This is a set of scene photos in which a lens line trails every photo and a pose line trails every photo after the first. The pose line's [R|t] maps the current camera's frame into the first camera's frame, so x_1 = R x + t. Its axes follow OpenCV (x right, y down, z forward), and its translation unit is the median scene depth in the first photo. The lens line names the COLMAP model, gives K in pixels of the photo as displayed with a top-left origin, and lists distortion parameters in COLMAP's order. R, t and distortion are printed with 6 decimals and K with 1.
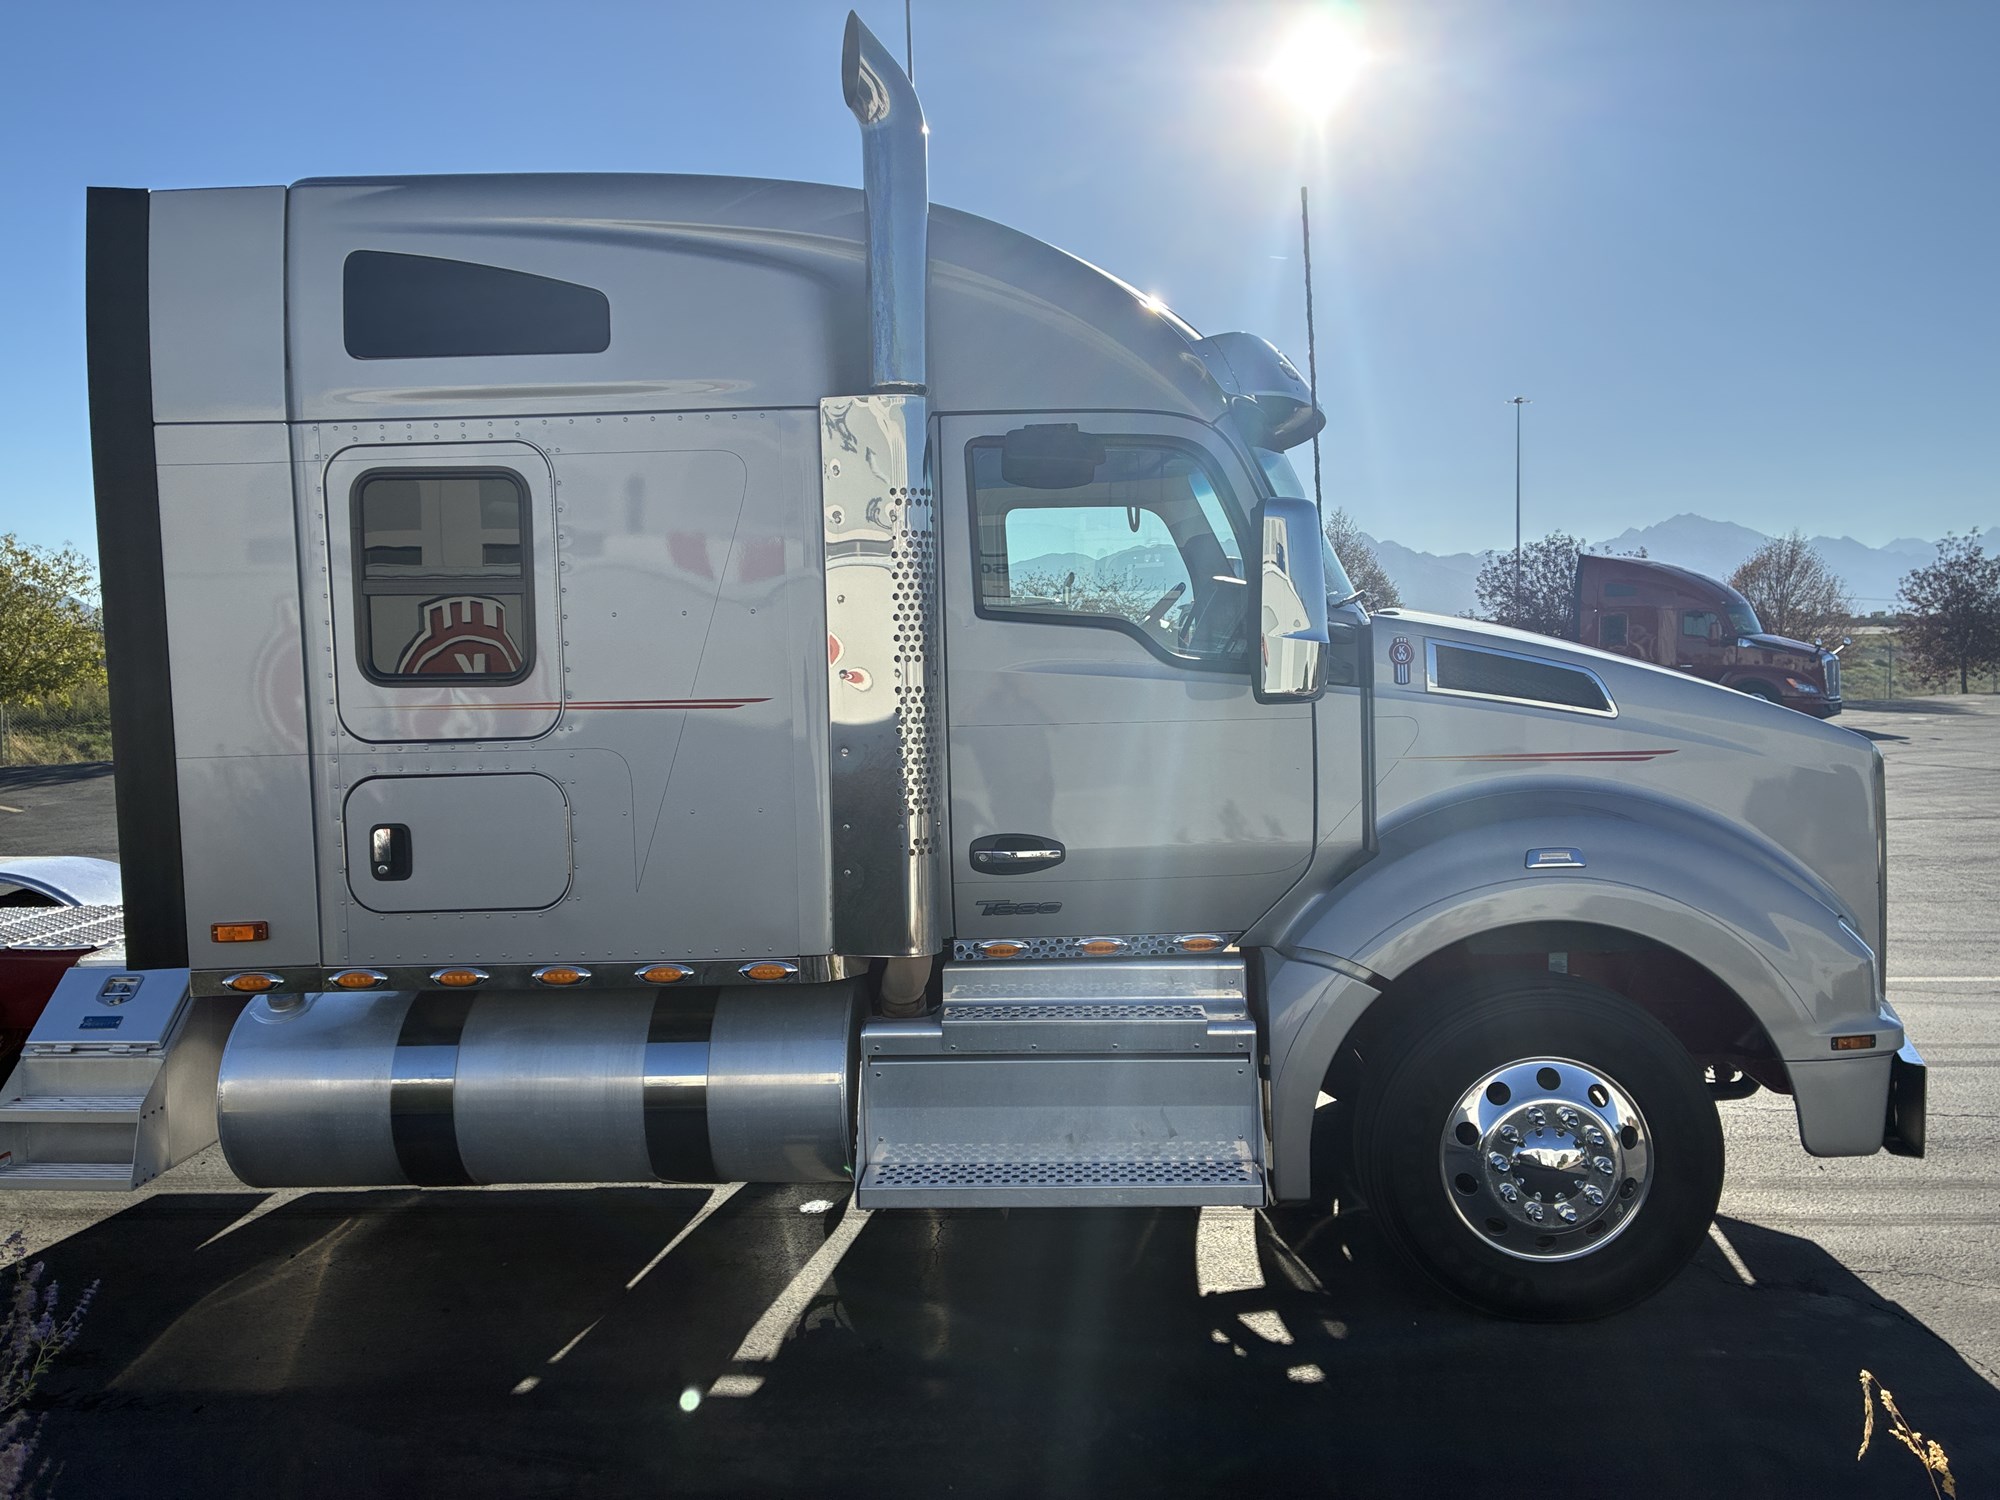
lens RADIAL K [[1538.7, 0, 985.1], [0, 1538.7, 776.4], [0, 0, 1]] dist [0.066903, -0.095122]
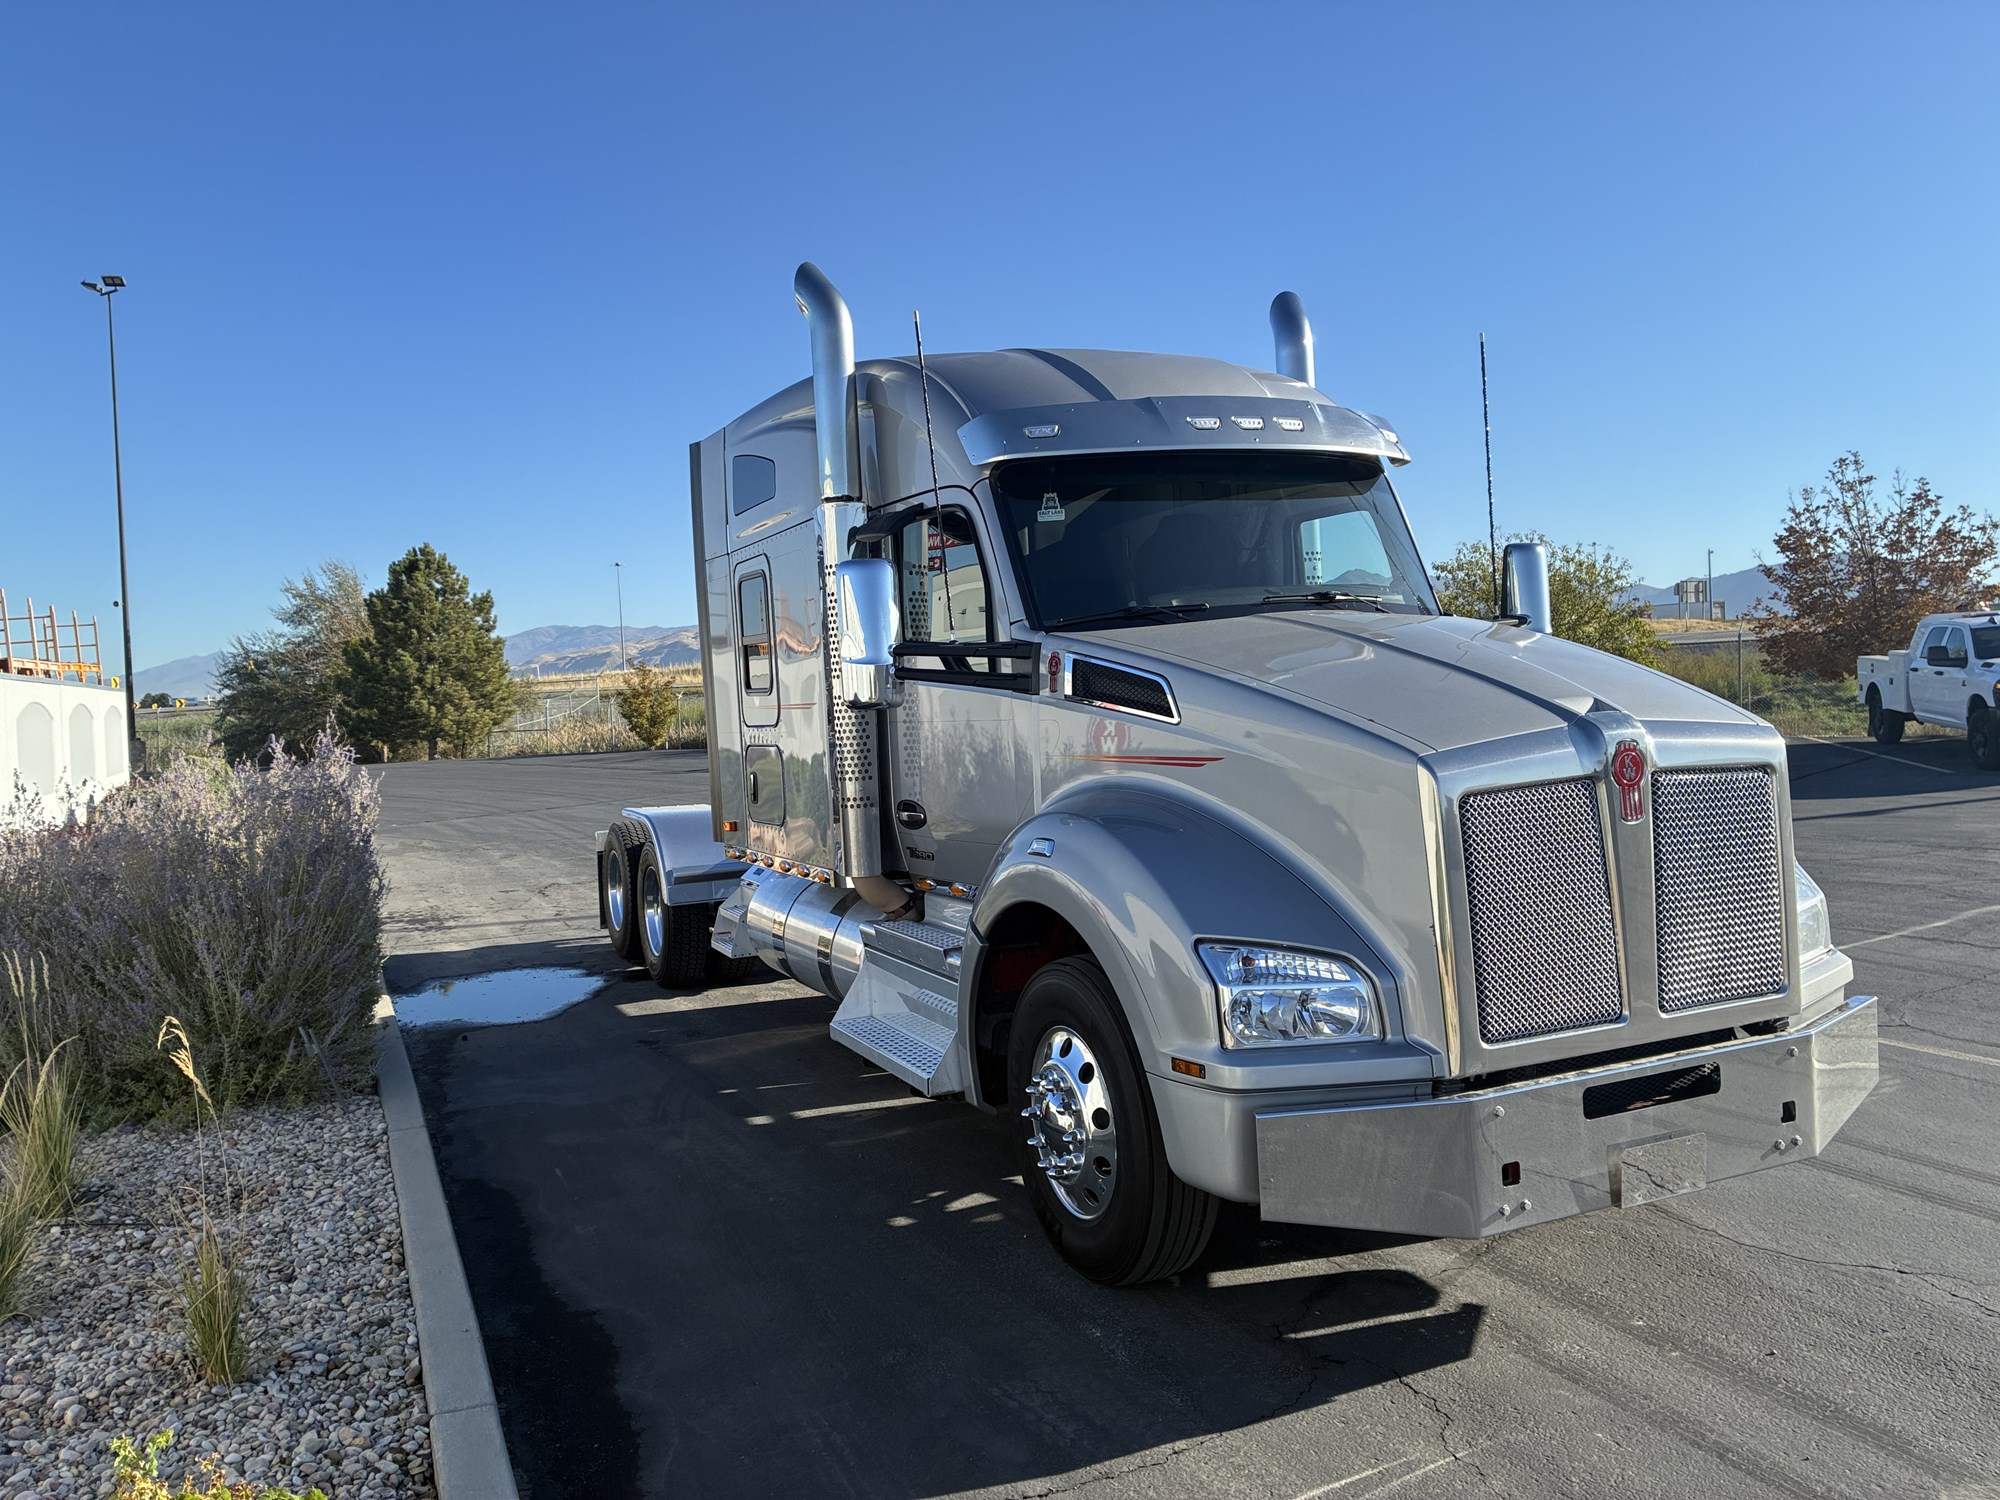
lens RADIAL K [[1475.1, 0, 985.1], [0, 1475.1, 745.4], [0, 0, 1]] dist [0.026014, -0.002646]
pose [[0.459357, 0.034210, -0.887593, 1.251782], [-0.020288, 0.999401, 0.028020, -0.050726], [0.888020, 0.005136, 0.459776, 0.455941]]
